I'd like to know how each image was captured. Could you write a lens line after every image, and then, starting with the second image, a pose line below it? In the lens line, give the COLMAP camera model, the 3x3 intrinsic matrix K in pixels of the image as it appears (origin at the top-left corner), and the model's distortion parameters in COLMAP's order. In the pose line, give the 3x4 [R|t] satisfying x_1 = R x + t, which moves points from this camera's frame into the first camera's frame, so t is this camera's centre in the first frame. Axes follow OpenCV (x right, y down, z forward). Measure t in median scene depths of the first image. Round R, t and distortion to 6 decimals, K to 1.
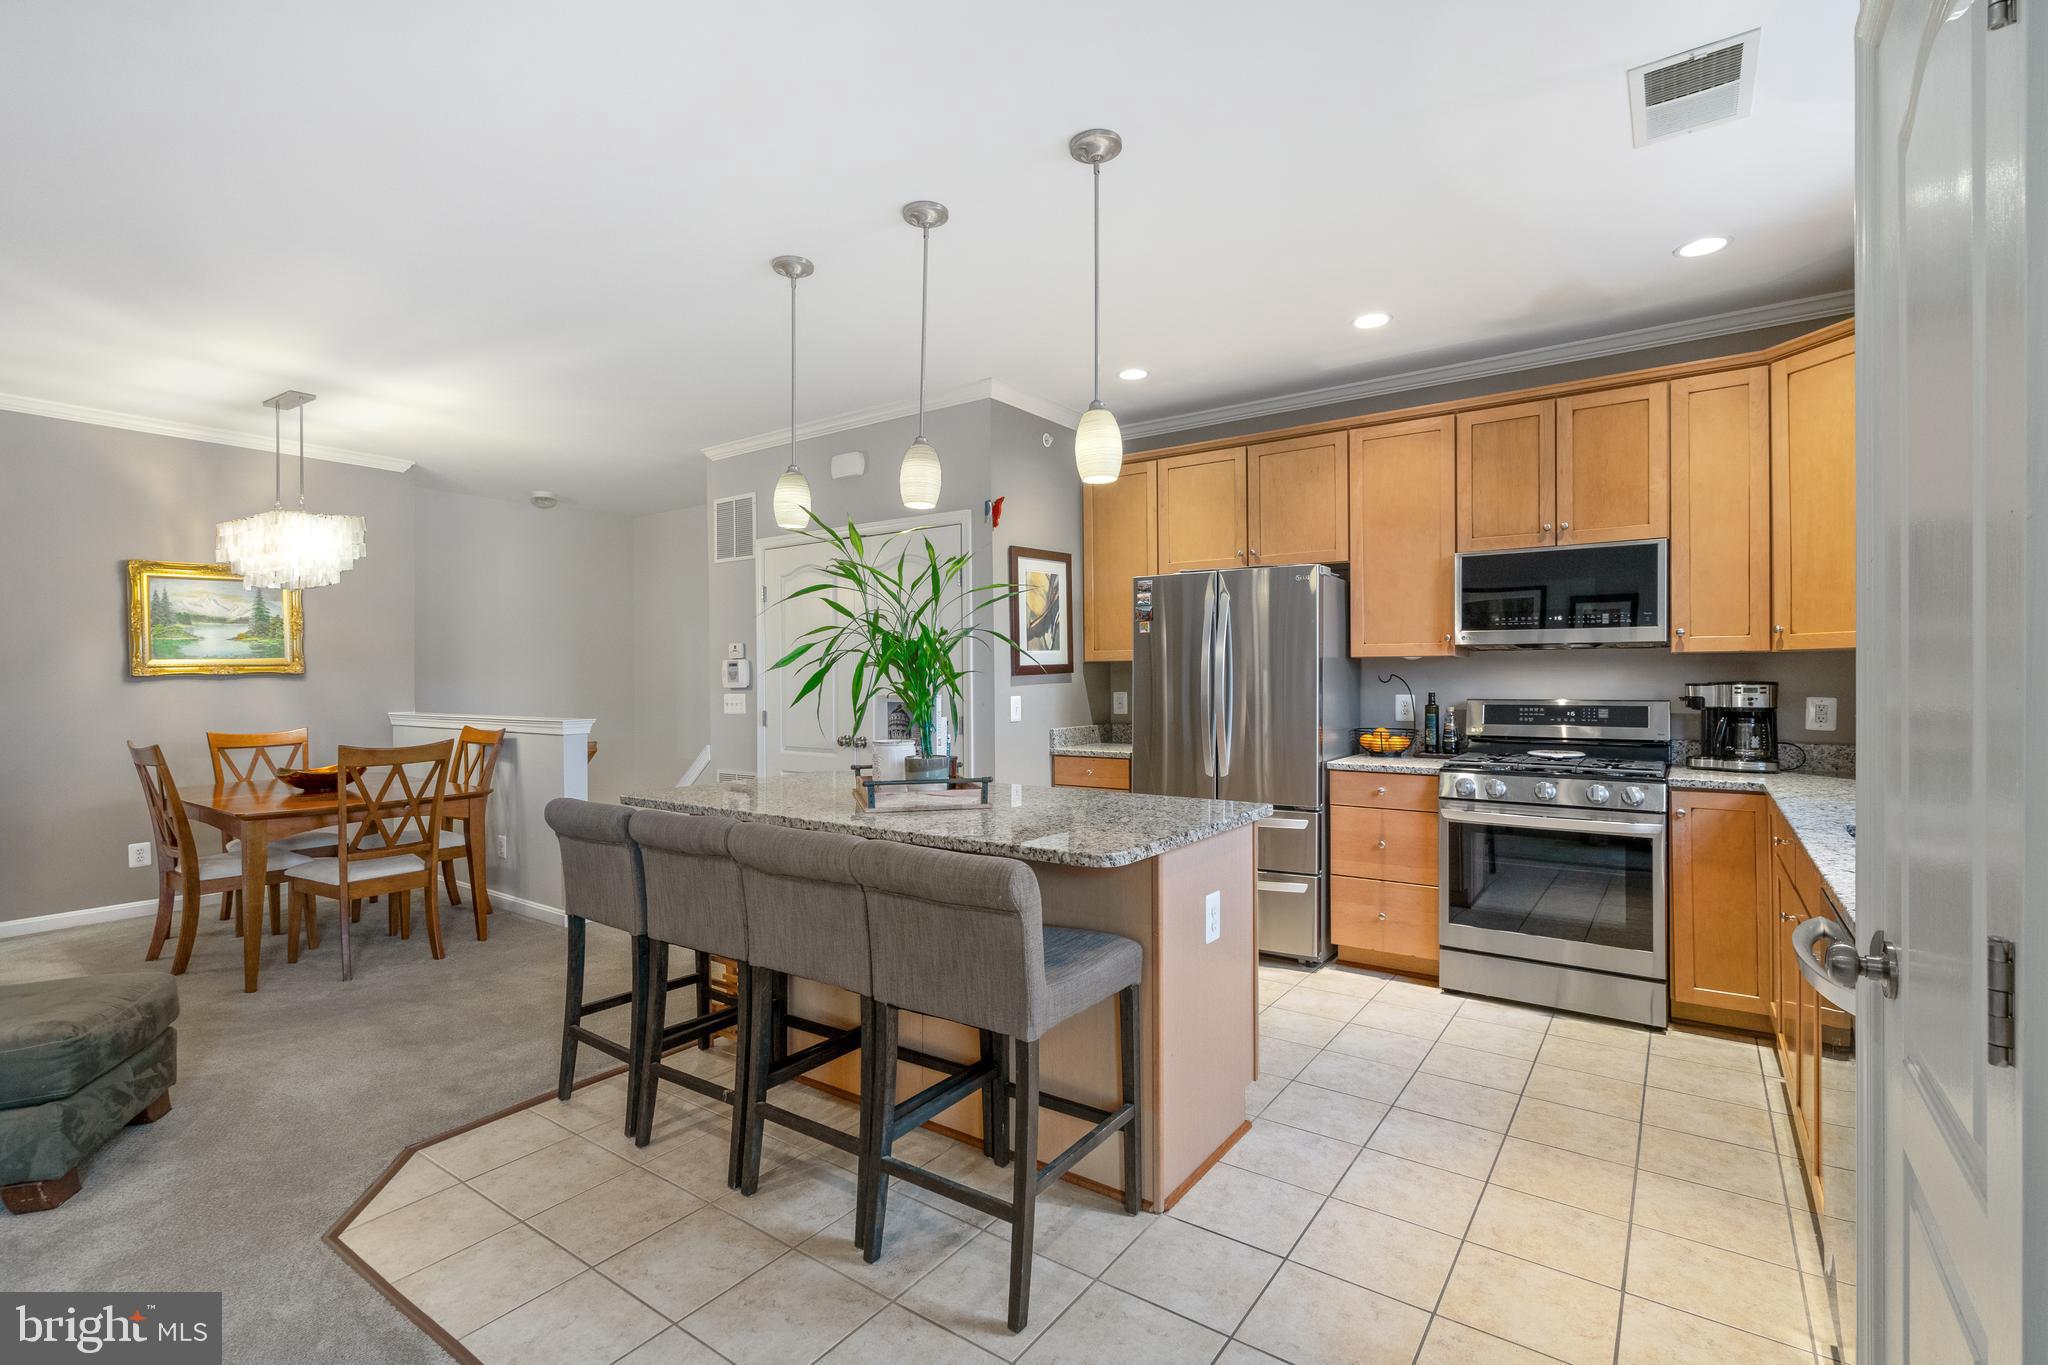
lens RADIAL K [[992.1, 0, 980.1], [0, 992.1, 684.2], [0, 0, 1]] dist [0.000527, 0.000186]
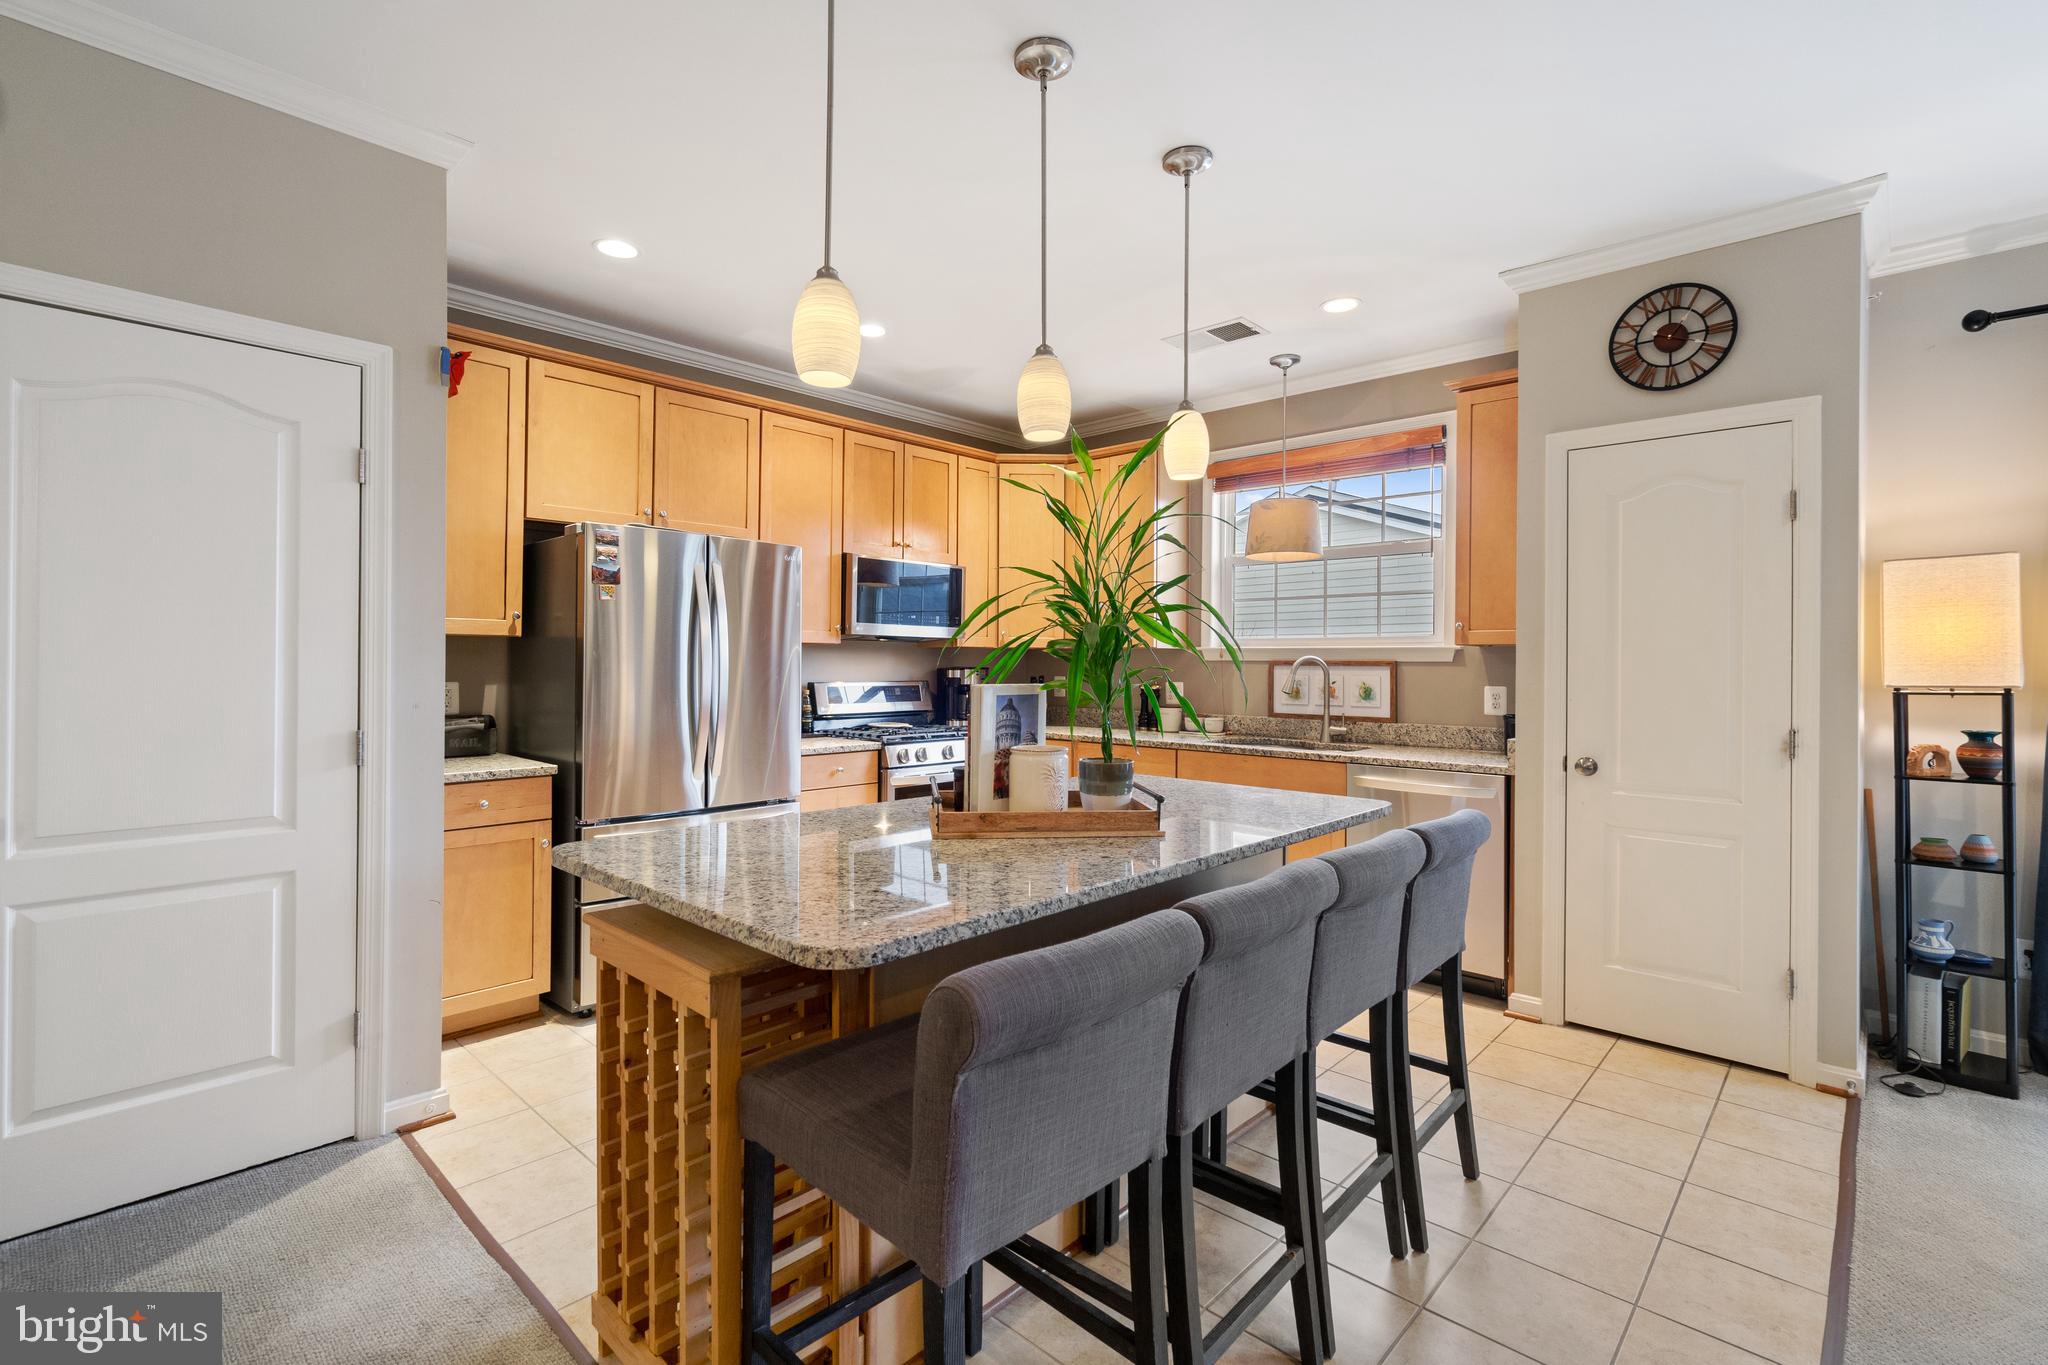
lens RADIAL K [[896.2, 0, 1104.7], [0, 896.2, 660.0], [0, 0, 1]] dist [0.006905, 0.000158]
pose [[0.073533, 0.007235, 0.997267, -0.557430], [-0.006507, 0.999956, -0.006774, -0.005618], [-0.997272, -0.005991, 0.073577, 0.680488]]
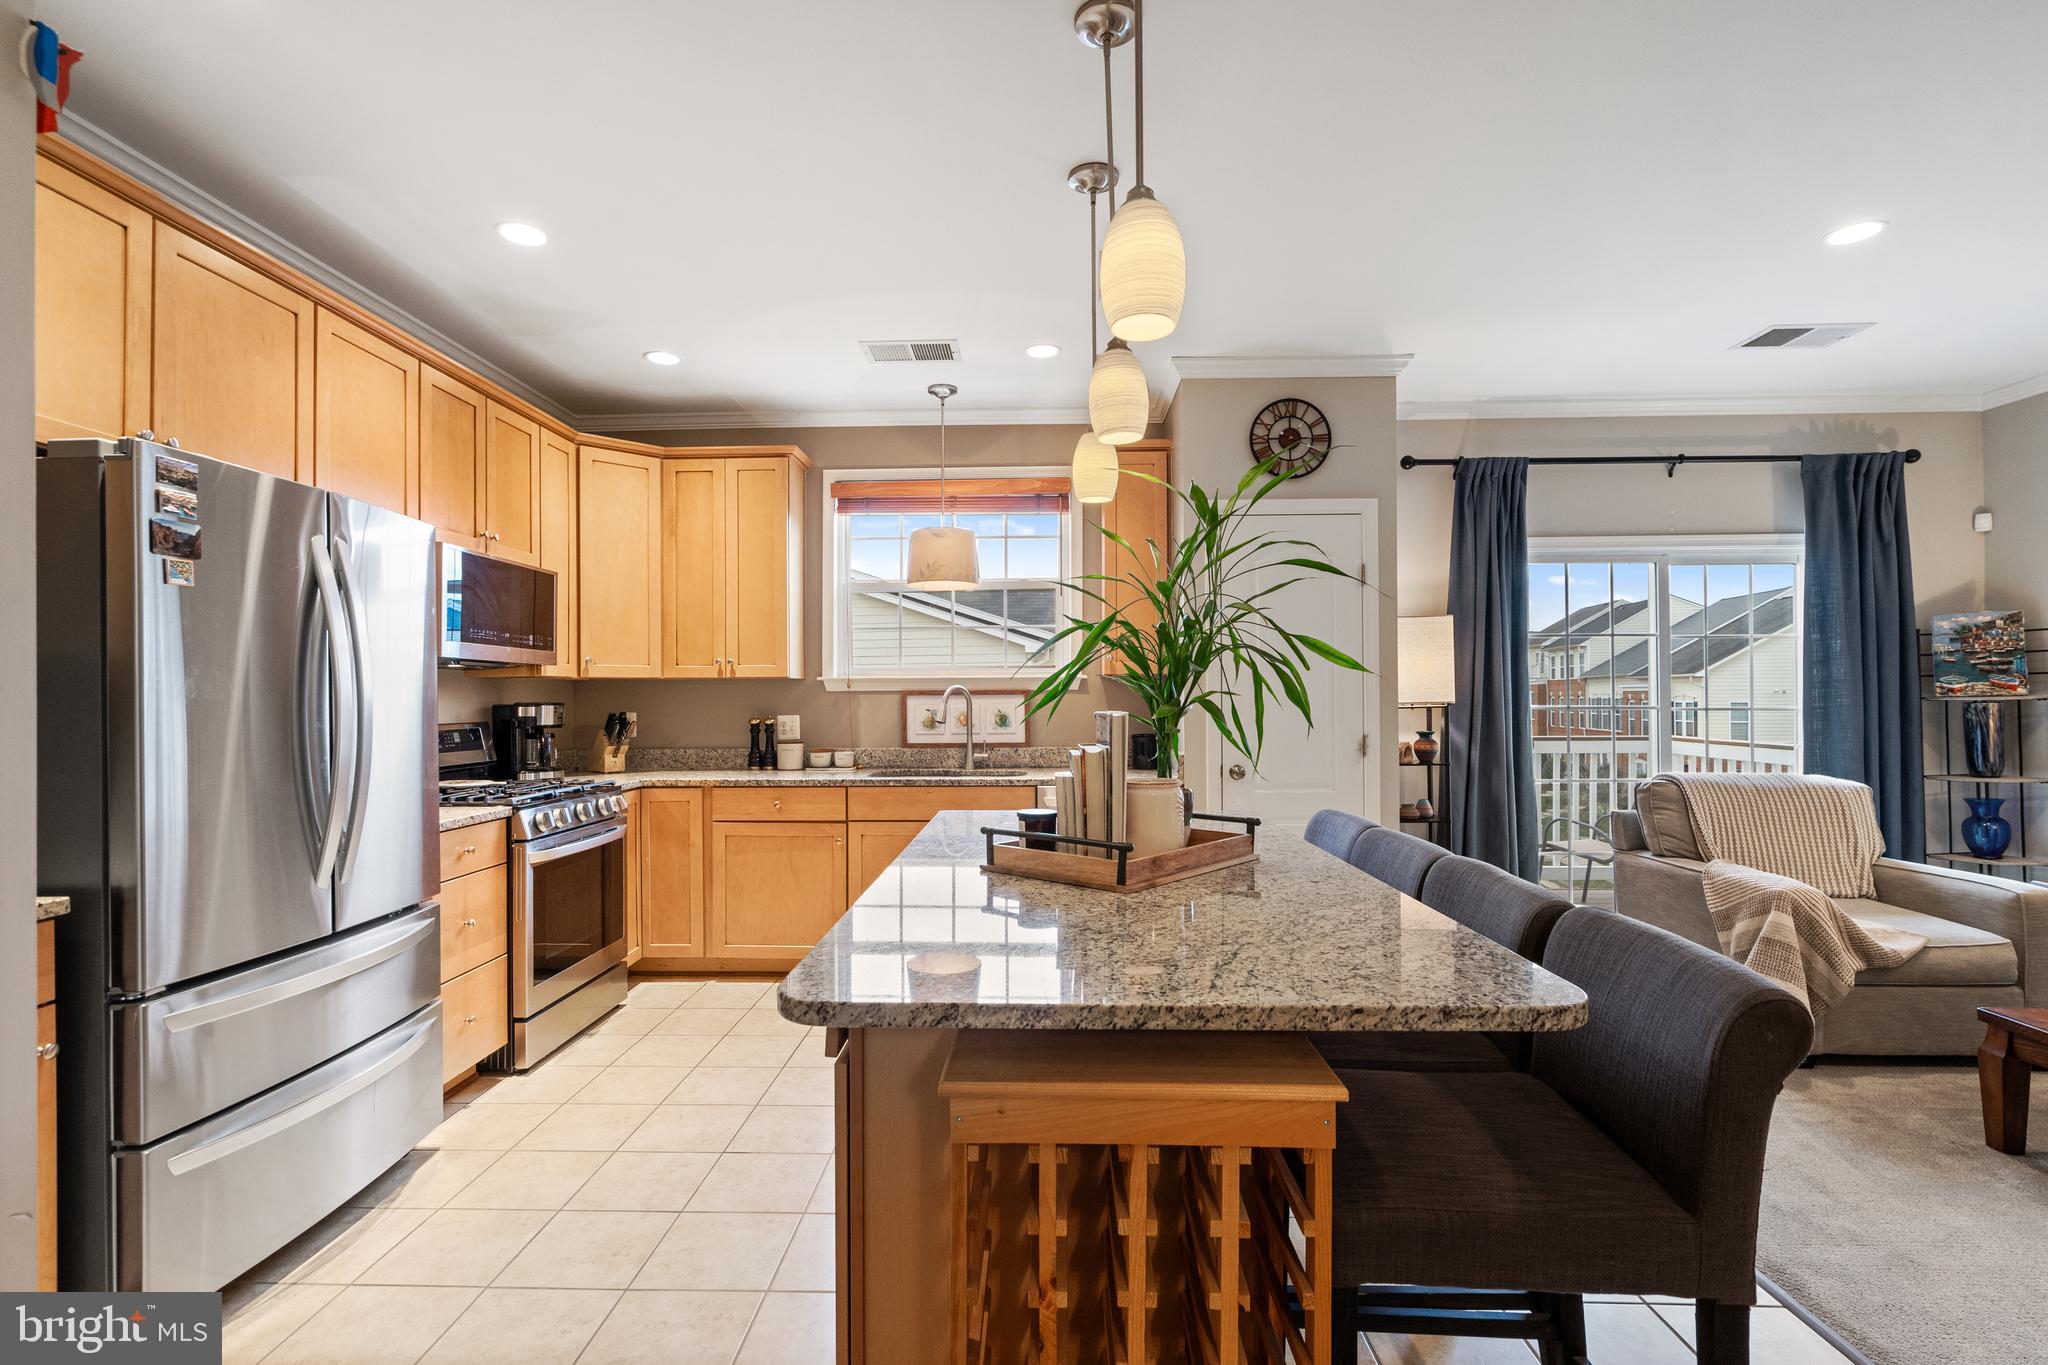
lens RADIAL K [[873.5, 0, 1042.9], [0, 873.5, 693.4], [0, 0, 1]] dist [0.009613, 0.000265]
pose [[-0.560153, 0.009507, 0.828335, -0.395579], [0.008445, 0.999948, -0.005766, -0.002376], [-0.828346, 0.003765, -0.560204, 1.058148]]
